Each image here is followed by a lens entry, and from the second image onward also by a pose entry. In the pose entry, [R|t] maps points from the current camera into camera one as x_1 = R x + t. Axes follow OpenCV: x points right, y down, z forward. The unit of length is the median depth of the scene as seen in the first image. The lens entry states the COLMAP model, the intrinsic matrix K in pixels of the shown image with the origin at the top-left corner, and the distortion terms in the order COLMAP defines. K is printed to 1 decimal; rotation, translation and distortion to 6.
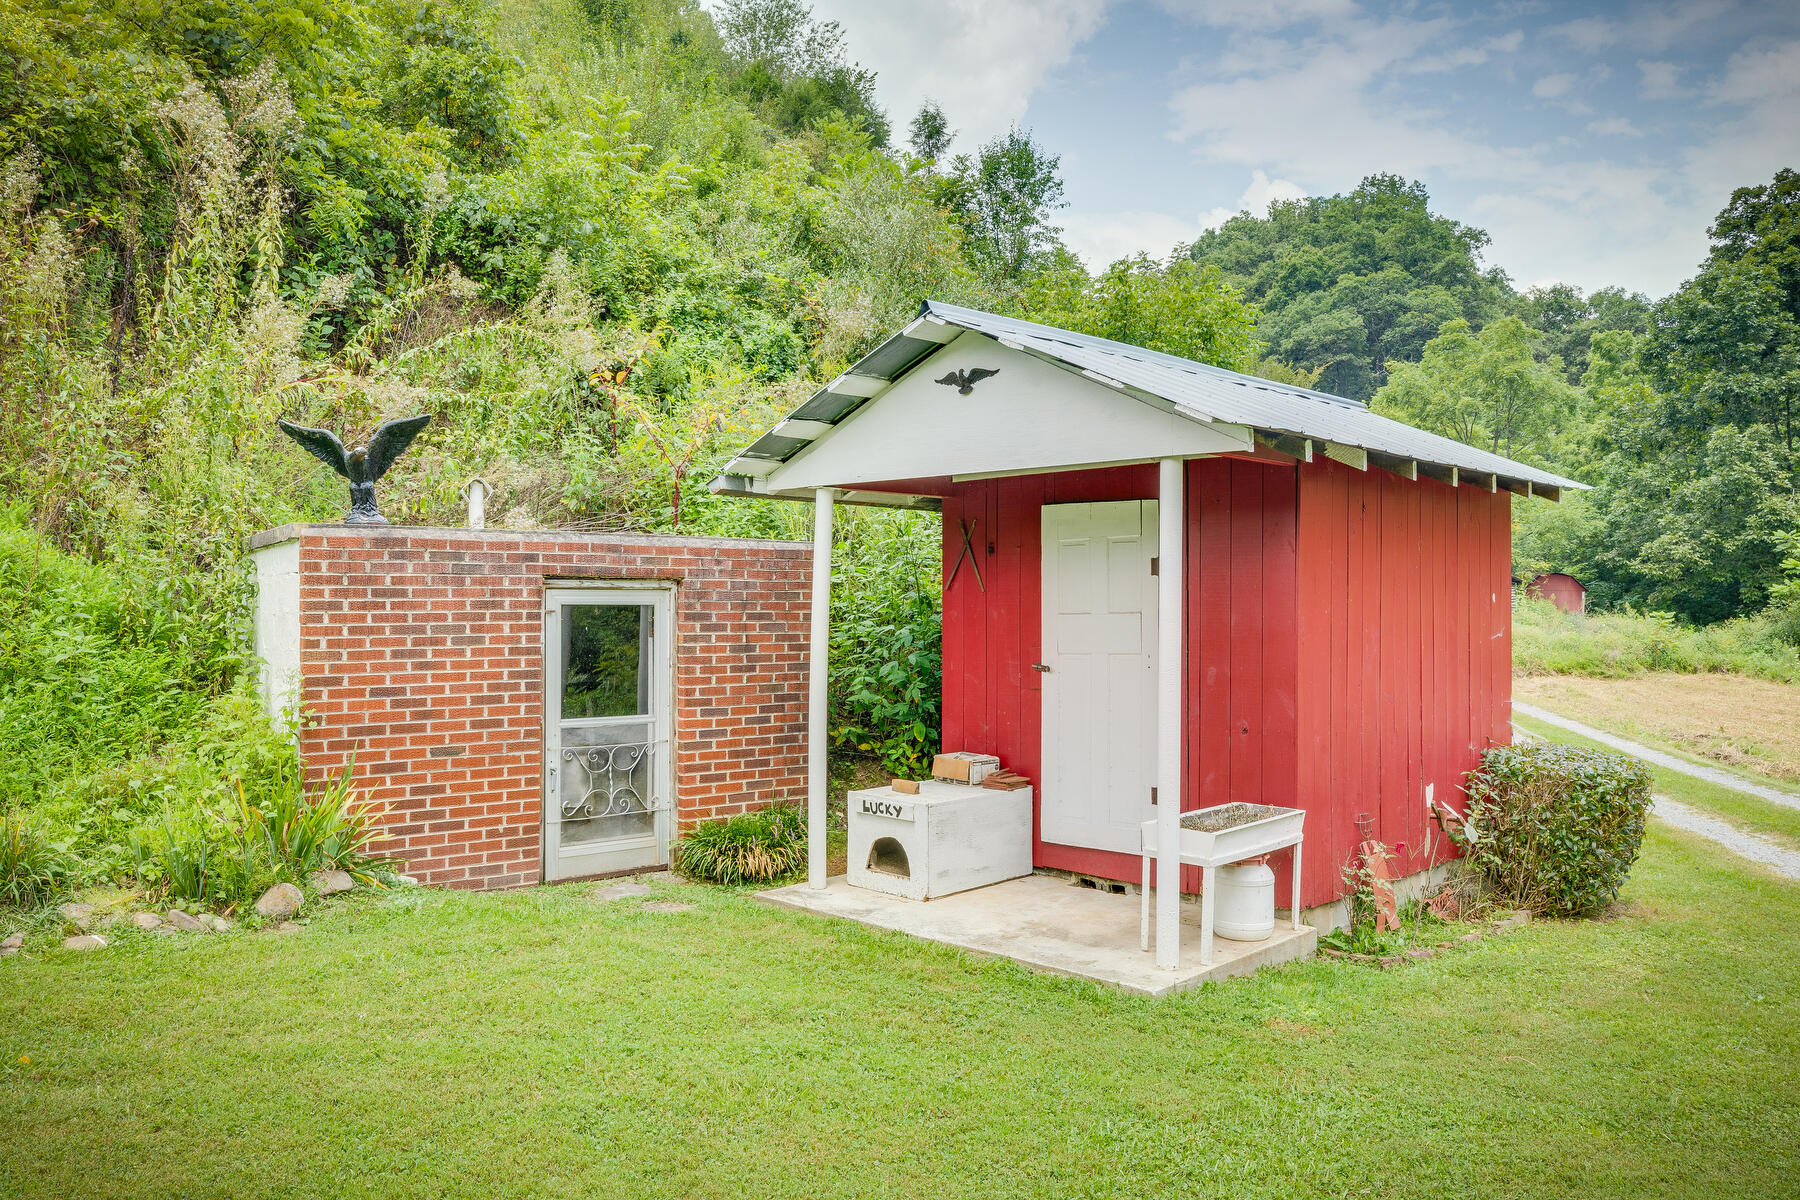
lens RADIAL K [[1293.3, 0, 871.6], [0, 1293.3, 603.0], [0, 0, 1]] dist [0.000389, -0.000357]
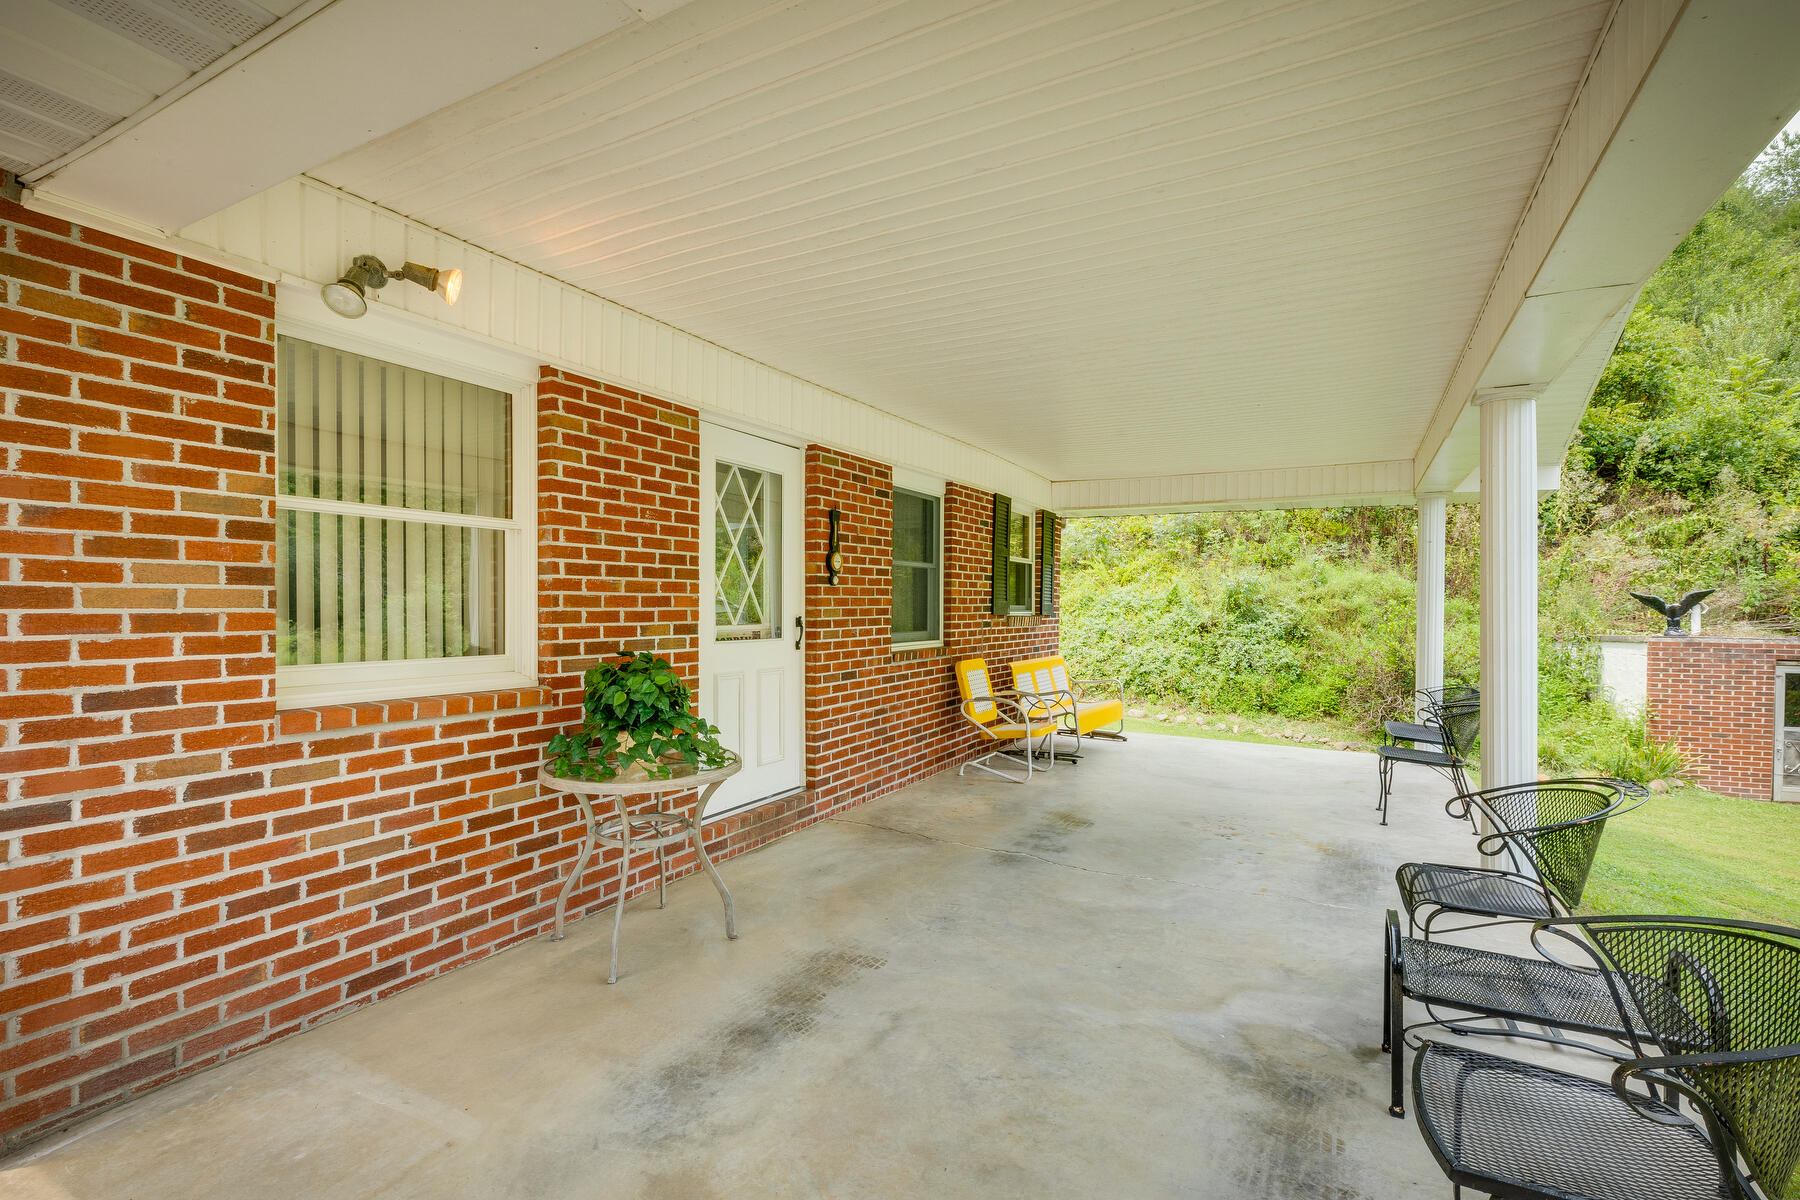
lens RADIAL K [[819.7, 0, 908.2], [0, 819.7, 609.8], [0, 0, 1]] dist [0.001687, -0.000284]
pose [[0.629987, 0.013823, -0.776482, -0.061525], [-0.015798, 0.999863, 0.004982, -0.052409], [0.776445, 0.009128, 0.630119, -0.588133]]
